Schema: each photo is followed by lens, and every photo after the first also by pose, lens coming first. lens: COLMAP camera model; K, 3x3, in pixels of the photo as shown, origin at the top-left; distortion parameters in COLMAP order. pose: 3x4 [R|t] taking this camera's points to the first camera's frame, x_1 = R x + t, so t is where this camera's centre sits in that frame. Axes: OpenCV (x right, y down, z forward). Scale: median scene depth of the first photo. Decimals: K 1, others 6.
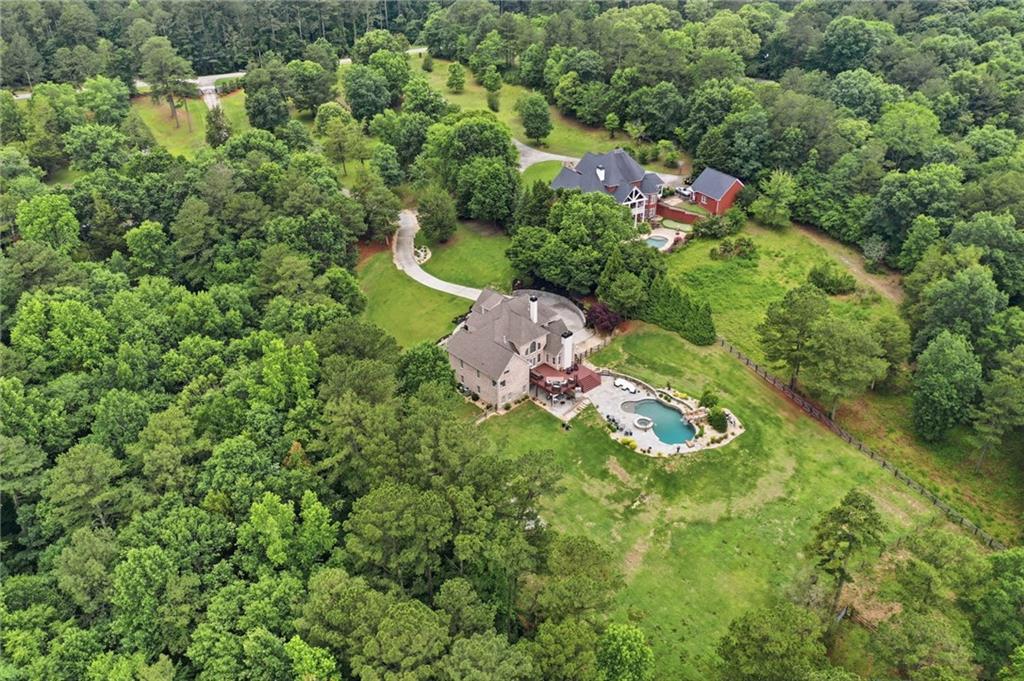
lens RADIAL K [[804.0, 0, 511.0], [0, 804.0, 340.0], [0, 0, 1]] dist [0.011779, -0.006432]
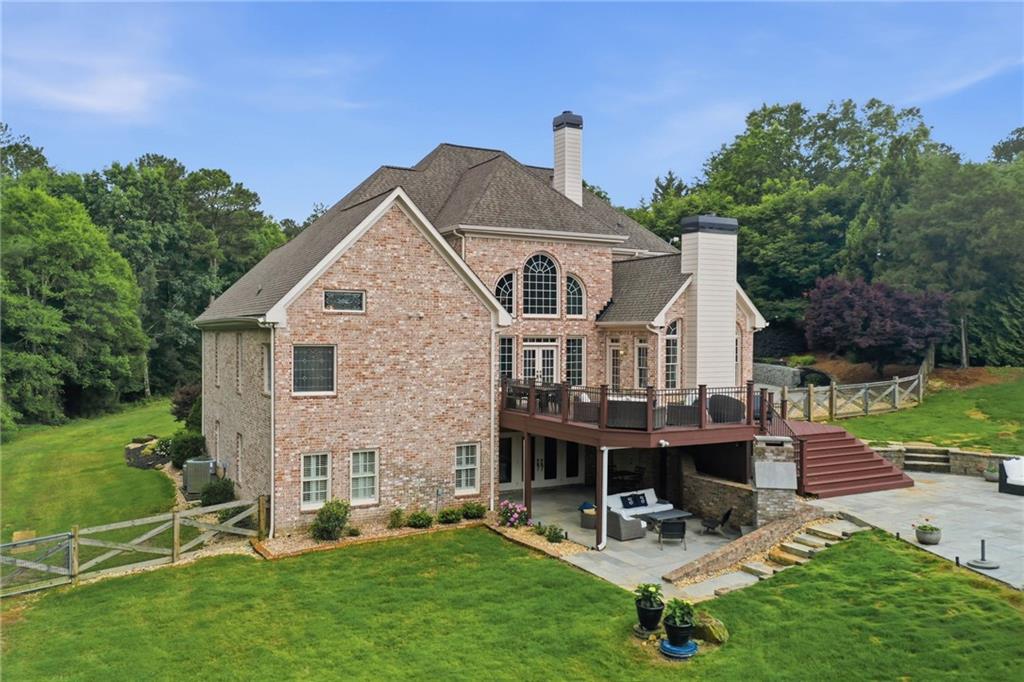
lens RADIAL K [[804.0, 0, 511.7], [0, 804.0, 341.8], [0, 0, 1]] dist [0.011779, -0.006432]
pose [[0.972758, 0.010464, -0.231587, 0.068752], [-0.123166, 0.869653, -0.478052, 0.122925], [0.196398, 0.493552, 0.847251, 0.838296]]
